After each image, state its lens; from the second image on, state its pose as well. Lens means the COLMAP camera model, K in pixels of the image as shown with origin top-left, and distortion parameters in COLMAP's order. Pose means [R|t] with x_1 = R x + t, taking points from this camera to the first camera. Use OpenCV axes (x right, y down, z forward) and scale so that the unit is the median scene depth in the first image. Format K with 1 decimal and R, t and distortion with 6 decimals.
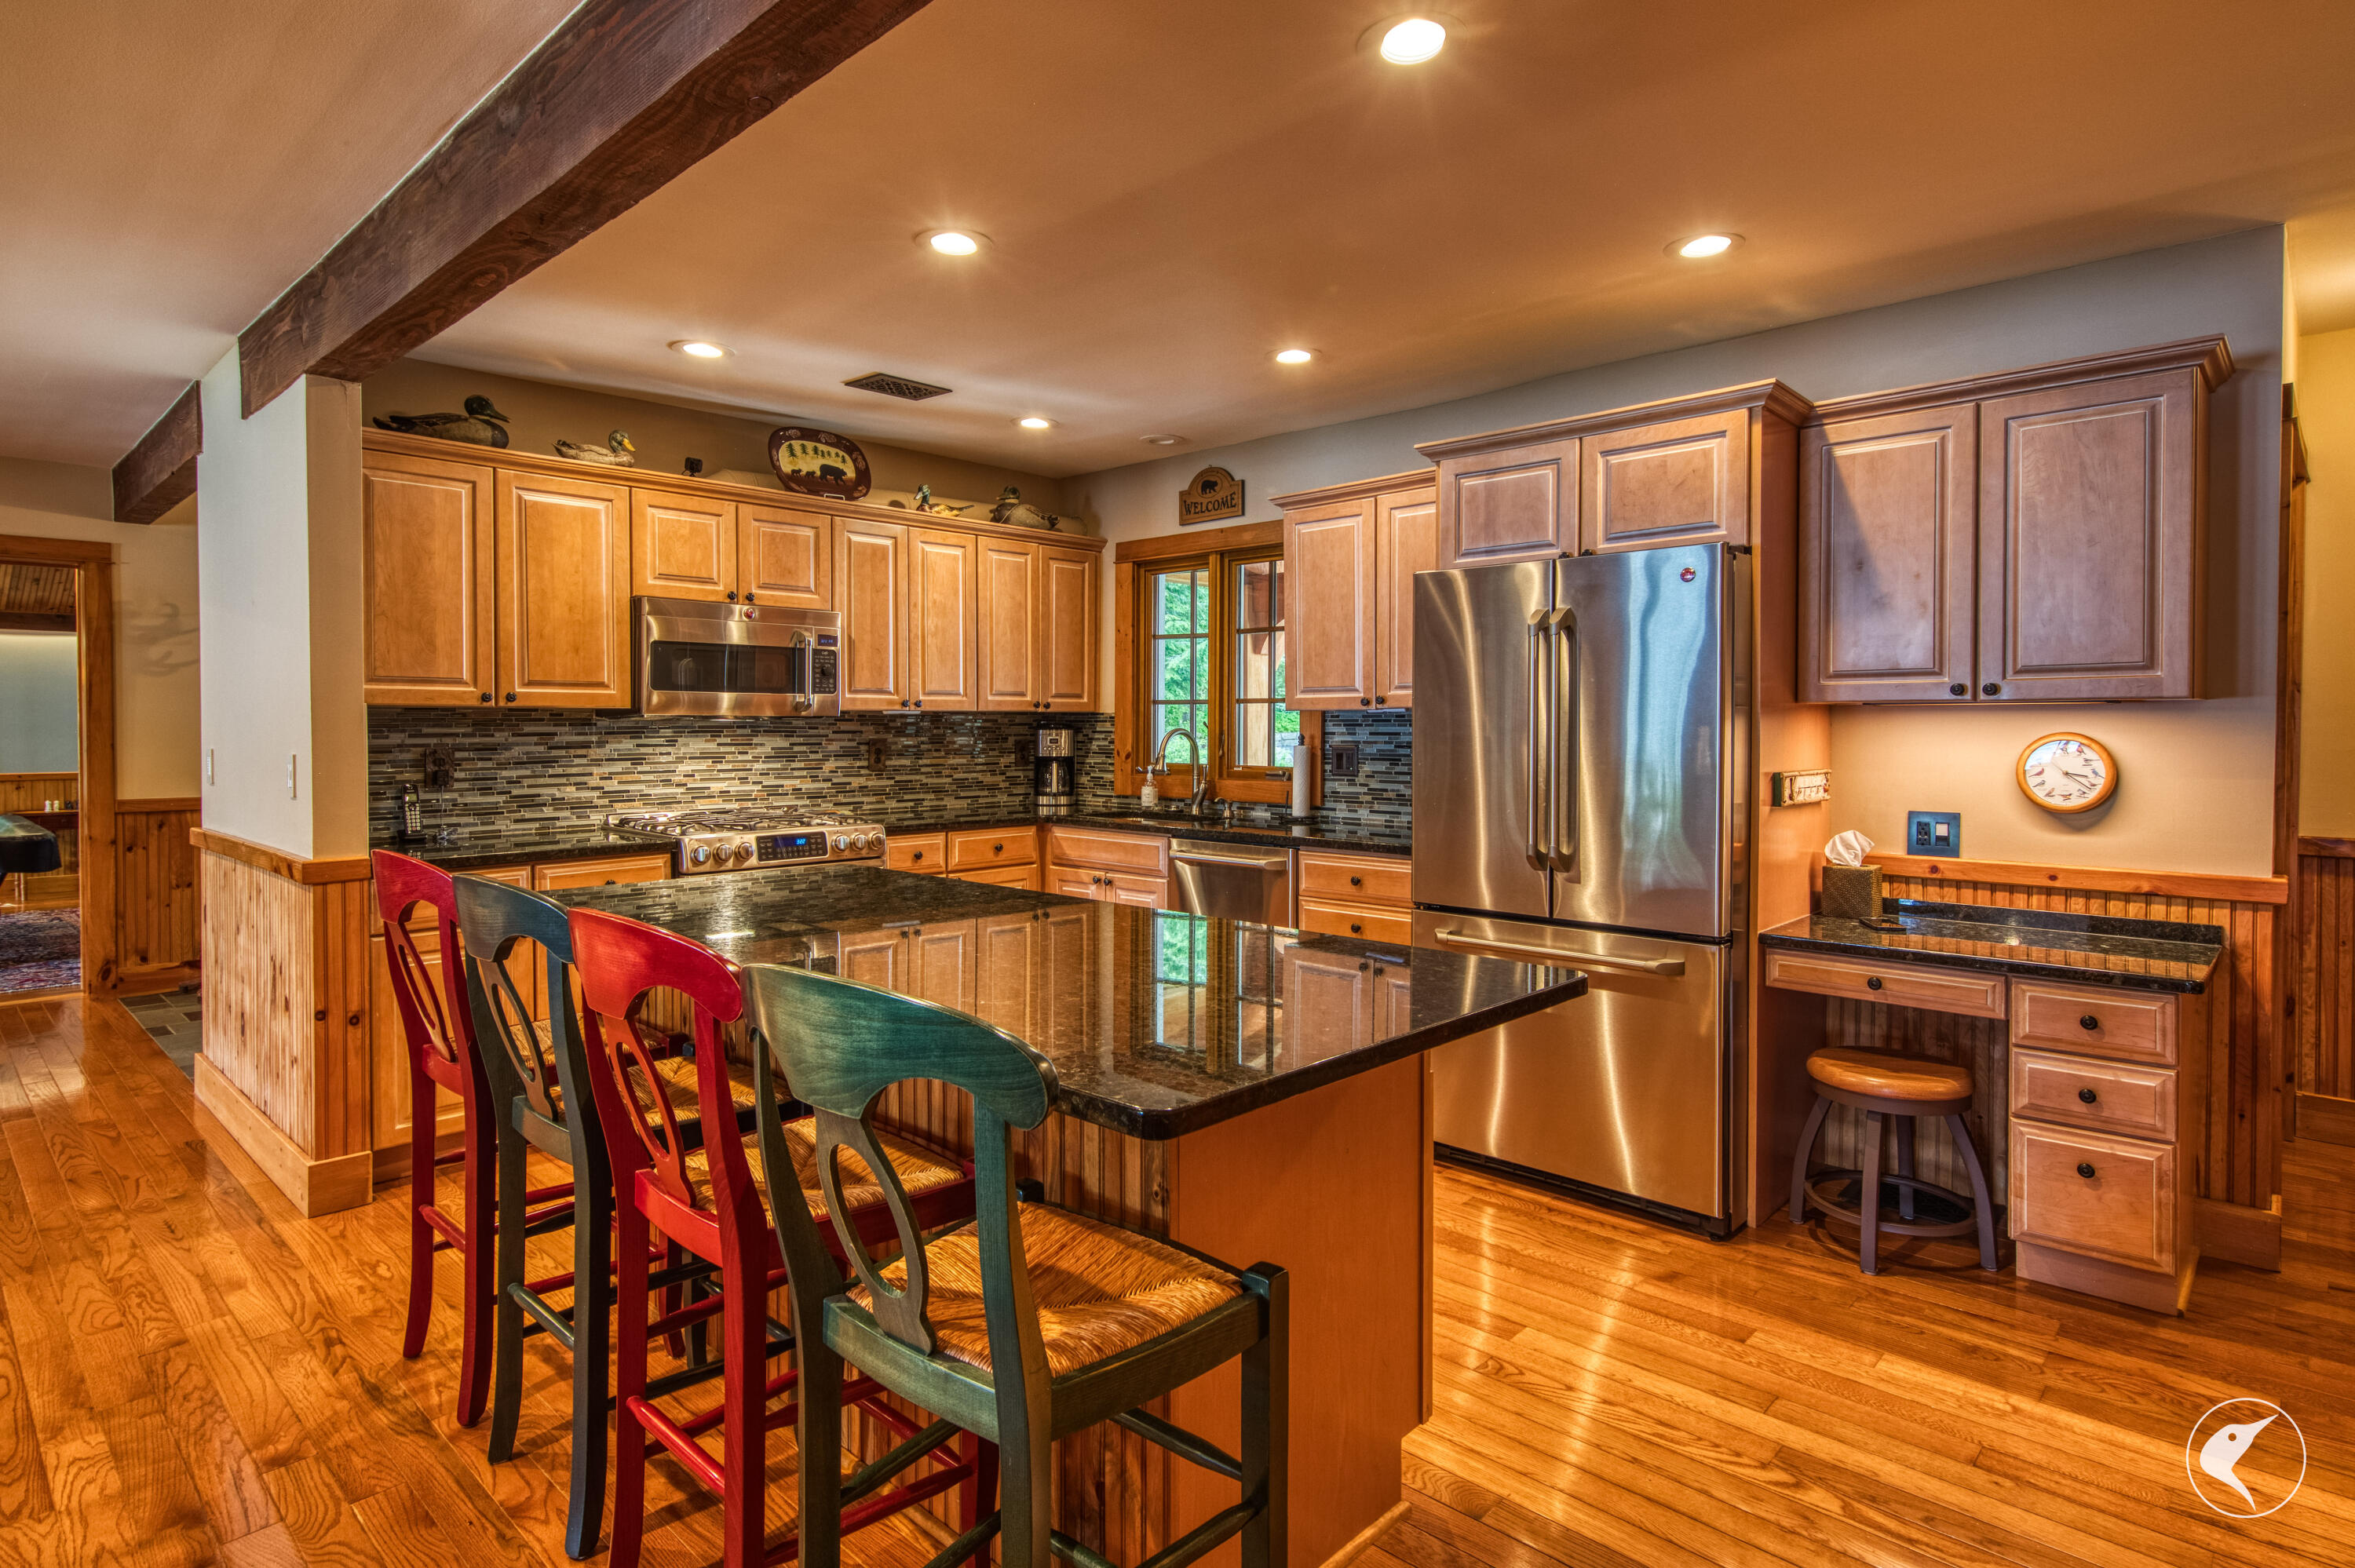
lens RADIAL K [[1197.5, 0, 1165.5], [0, 1197.5, 747.0], [0, 0, 1]] dist [0.002795, -0.002674]
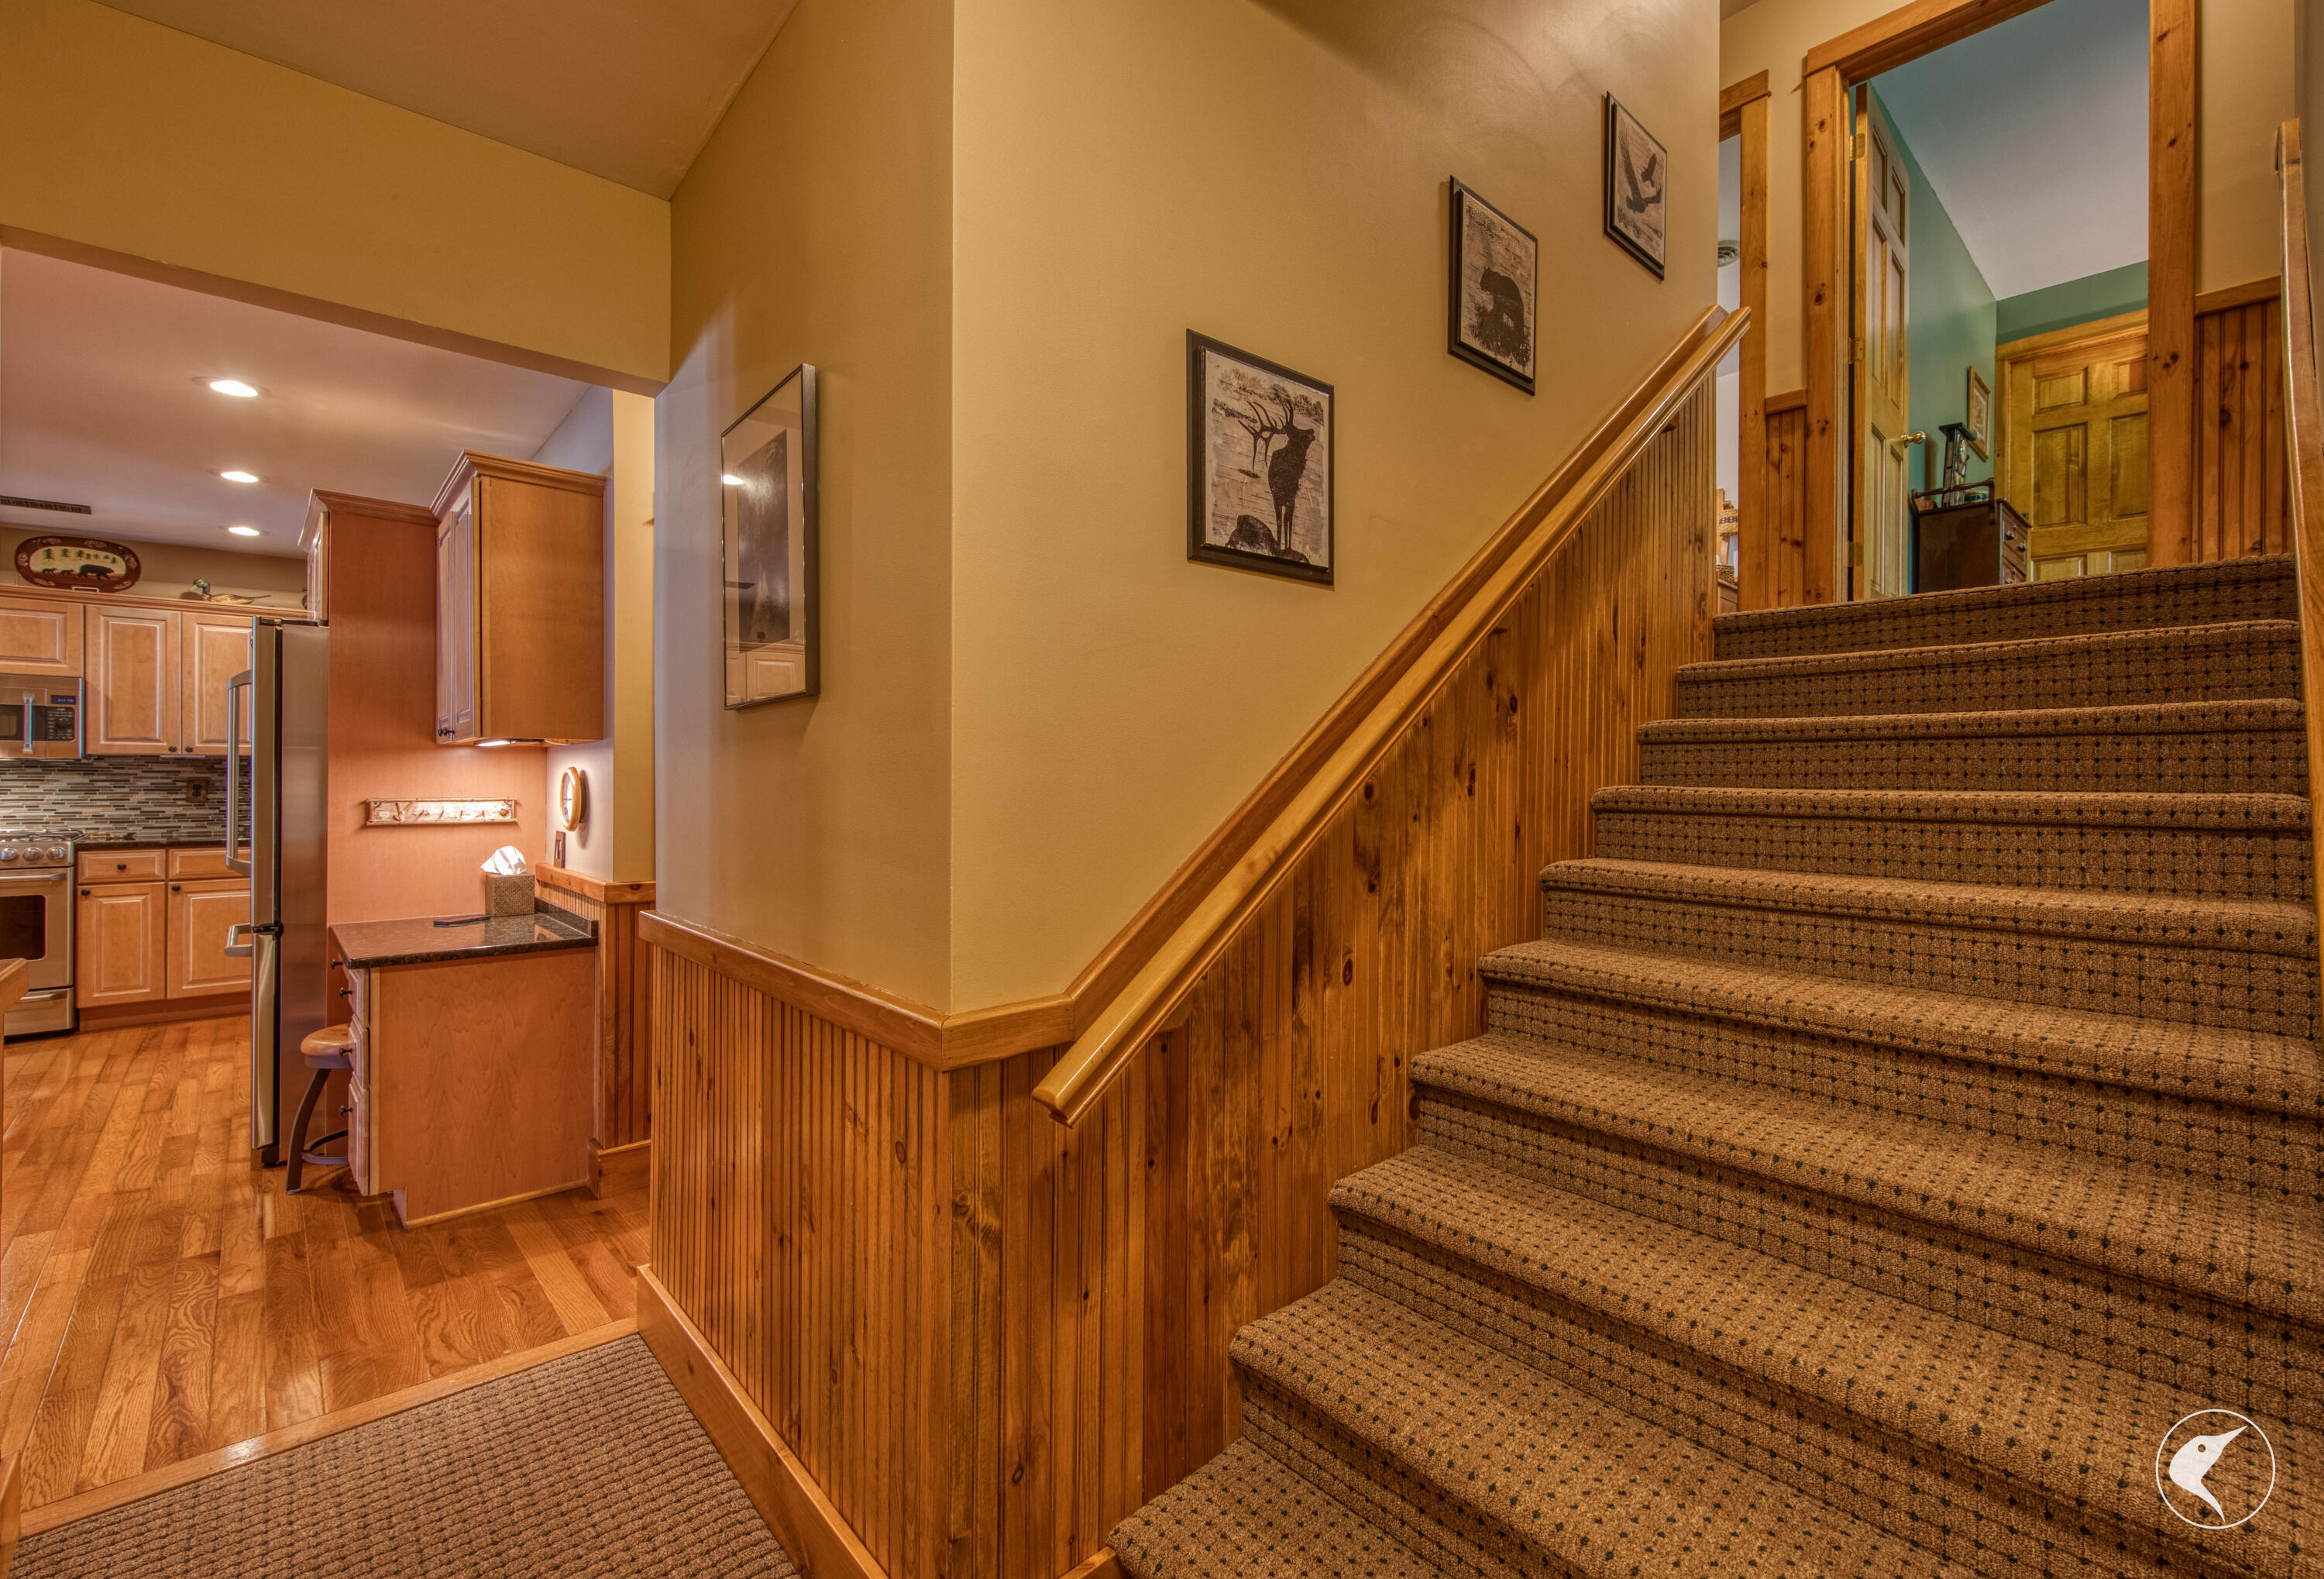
lens RADIAL K [[1005.6, 0, 1154.3], [0, 1005.6, 775.9], [0, 0, 1]] dist [0.011175, 0.000091]
pose [[0.996682, 0.002171, -0.081362, 0.977090], [-0.003862, 0.999780, -0.020633, 0.011507], [0.081299, 0.020879, 0.996471, -0.000371]]
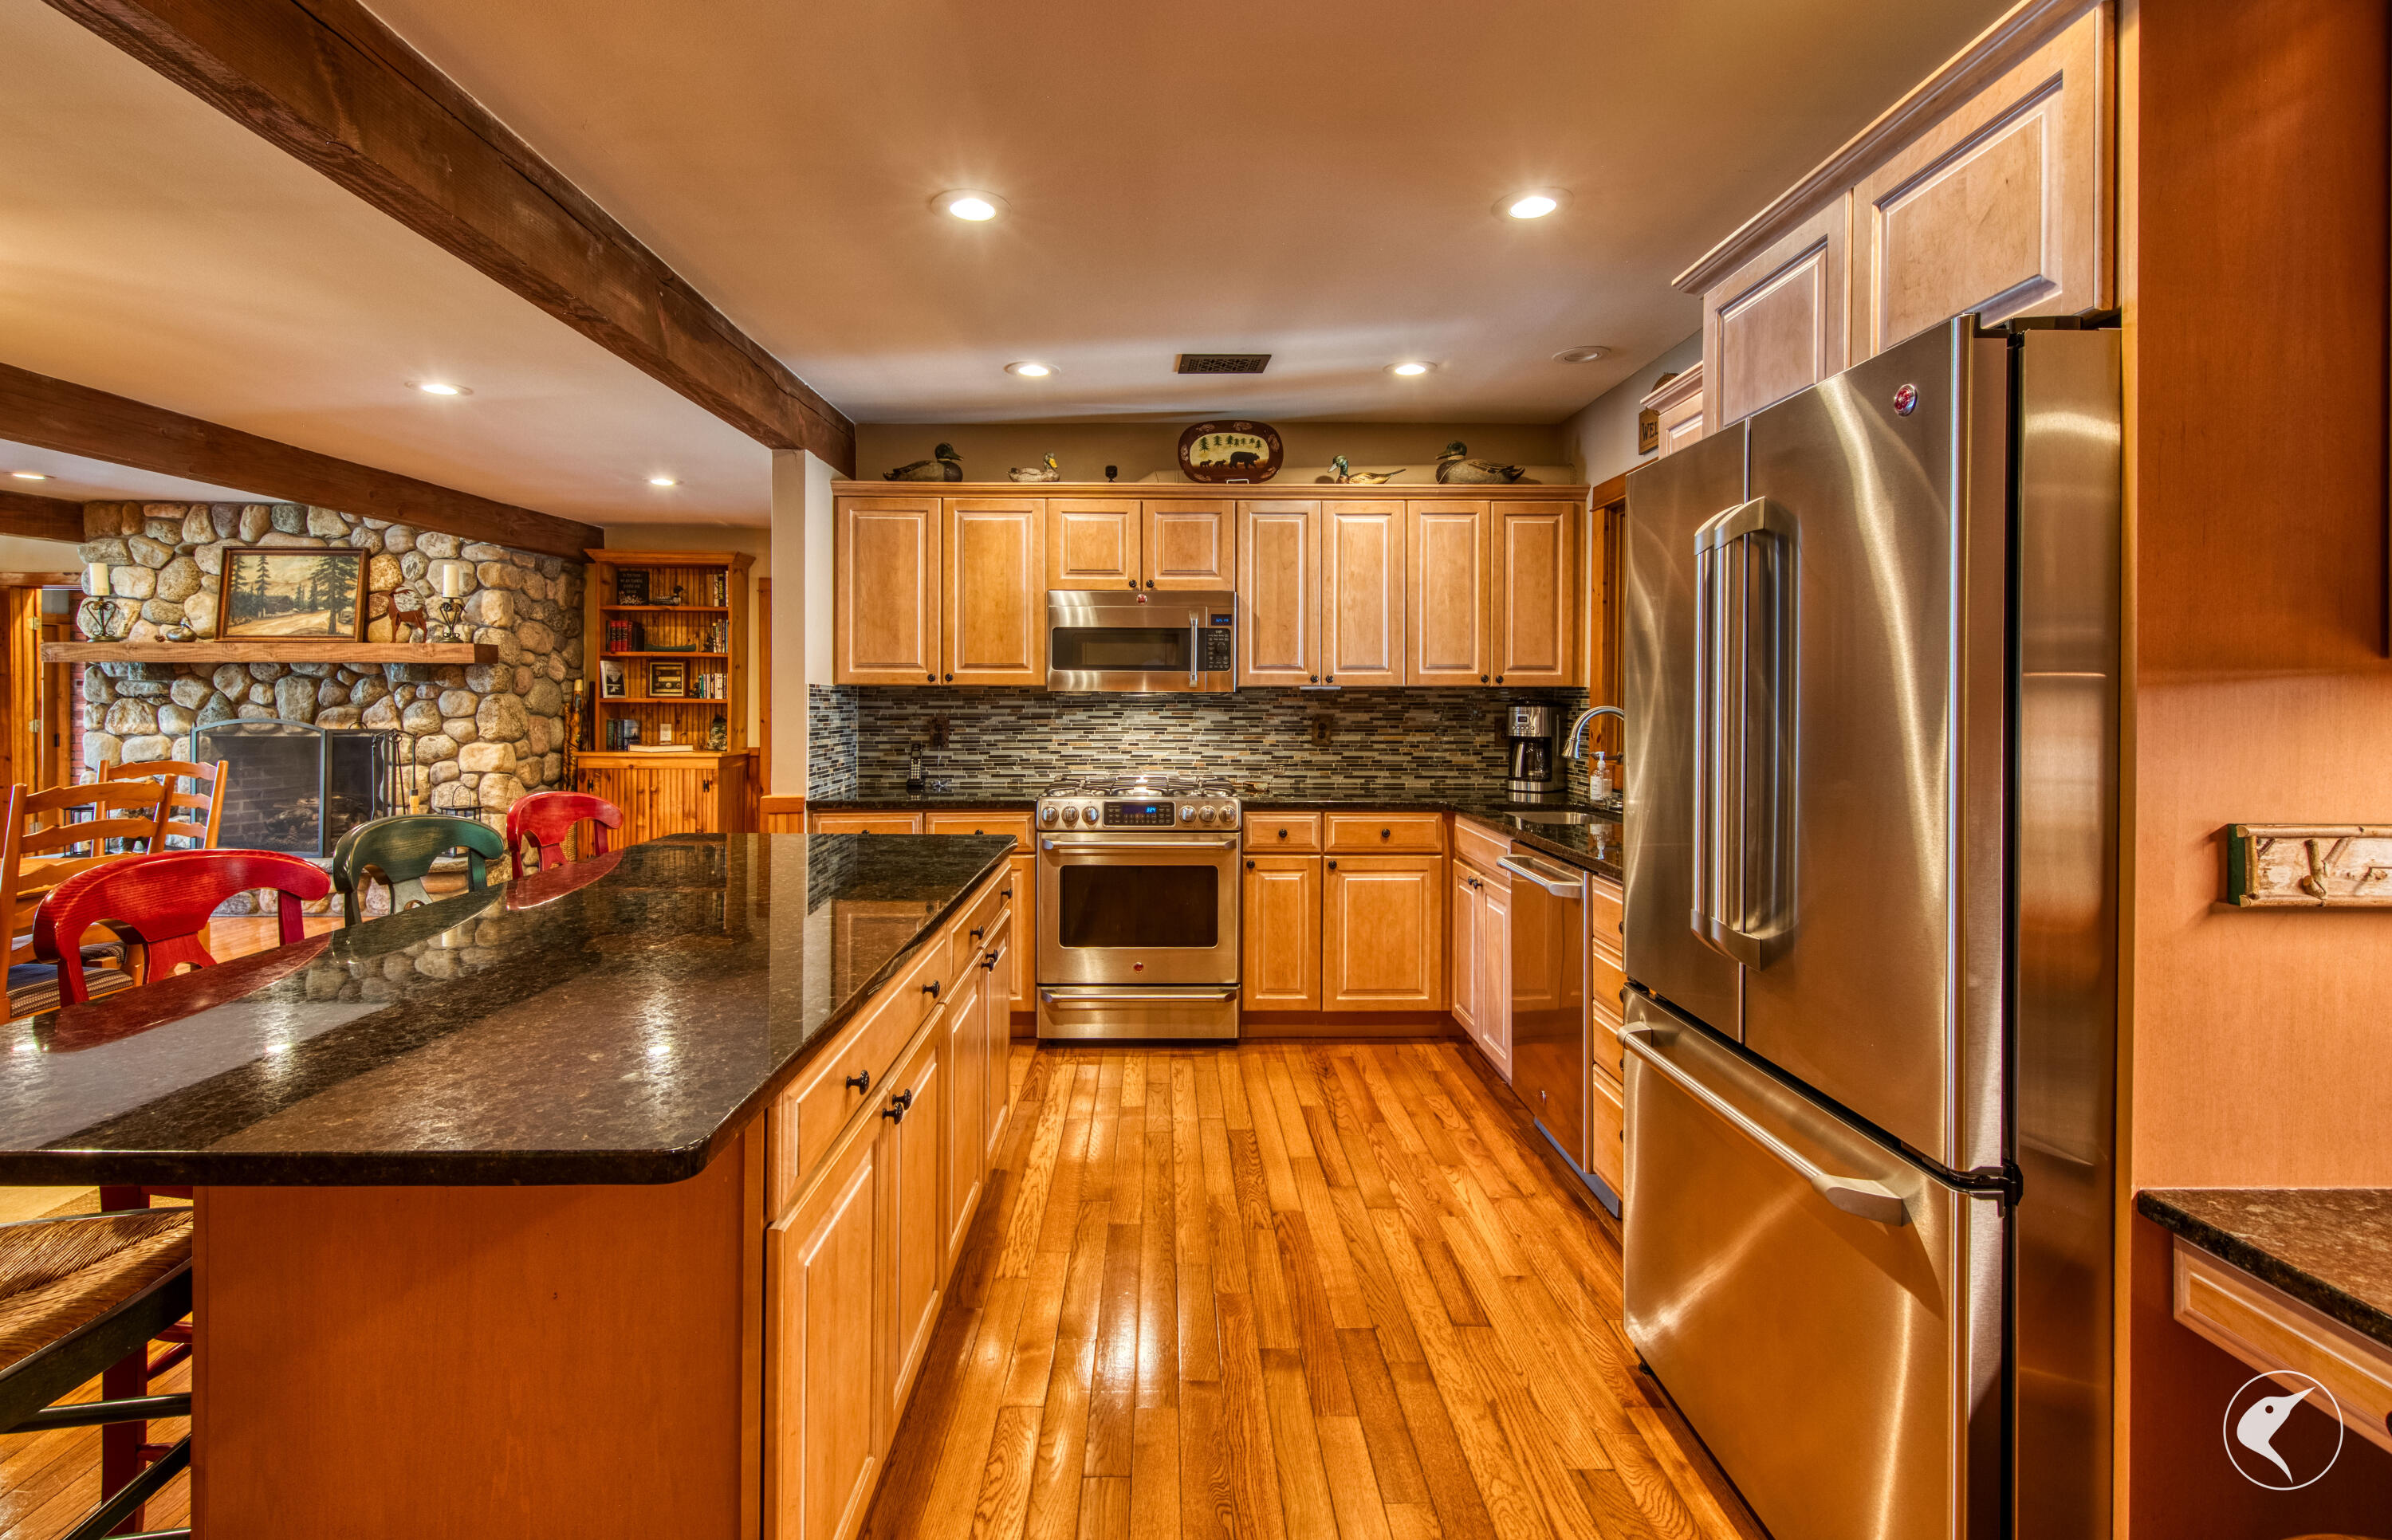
lens RADIAL K [[1062.1, 0, 1190.5], [0, 1062.1, 698.4], [0, 0, 1]] dist [0.005248, -0.000374]
pose [[0.709011, 0.003046, -0.705191, 0.351101], [-0.015719, 0.999810, -0.011486, -0.008936], [0.705022, 0.019229, 0.708925, 0.322218]]
